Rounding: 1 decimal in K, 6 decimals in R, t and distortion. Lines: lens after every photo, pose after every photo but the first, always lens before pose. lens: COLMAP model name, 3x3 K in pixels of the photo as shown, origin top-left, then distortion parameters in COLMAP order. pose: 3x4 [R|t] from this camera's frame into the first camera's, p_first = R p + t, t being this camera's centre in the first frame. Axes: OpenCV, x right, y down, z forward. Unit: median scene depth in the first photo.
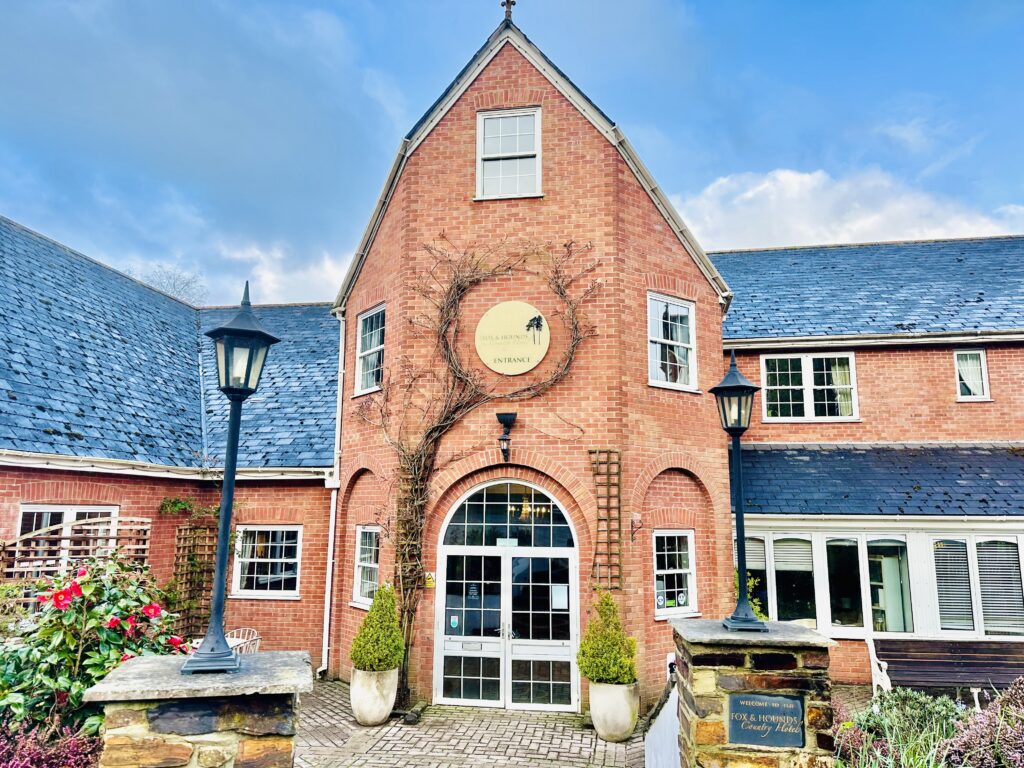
lens RADIAL K [[717.4, 0, 512.0], [0, 717.4, 384.0], [0, 0, 1]] dist [0.183695, -0.246495]
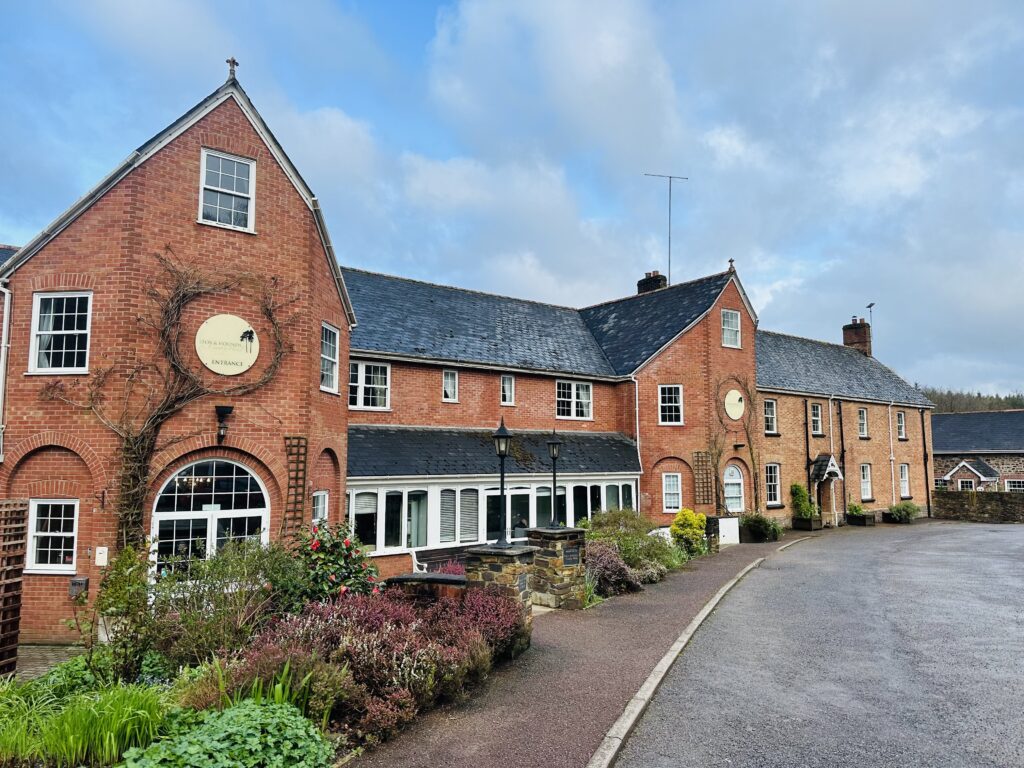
lens RADIAL K [[717.4, 0, 512.0], [0, 717.4, 384.0], [0, 0, 1]] dist [0.183695, -0.246495]
pose [[0.681373, 0.074316, 0.728154, -0.579646], [-0.124601, 0.992088, 0.015342, -0.077175], [-0.721253, -0.101182, 0.685242, -0.229420]]
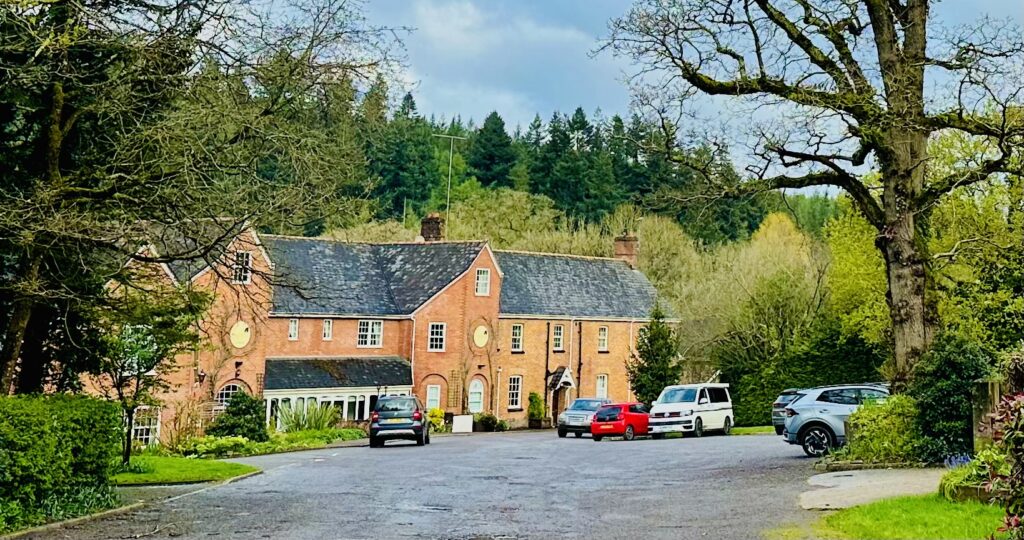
lens RADIAL K [[708.7, 0, 523.7], [0, 708.7, 254.1], [0, 0, 1]] dist [0.089171, -0.000008]
pose [[0.410432, 0.153385, 0.898898, -1.747087], [-0.180376, 0.979931, -0.084854, -0.269571], [-0.893874, -0.127313, 0.429862, -0.962925]]
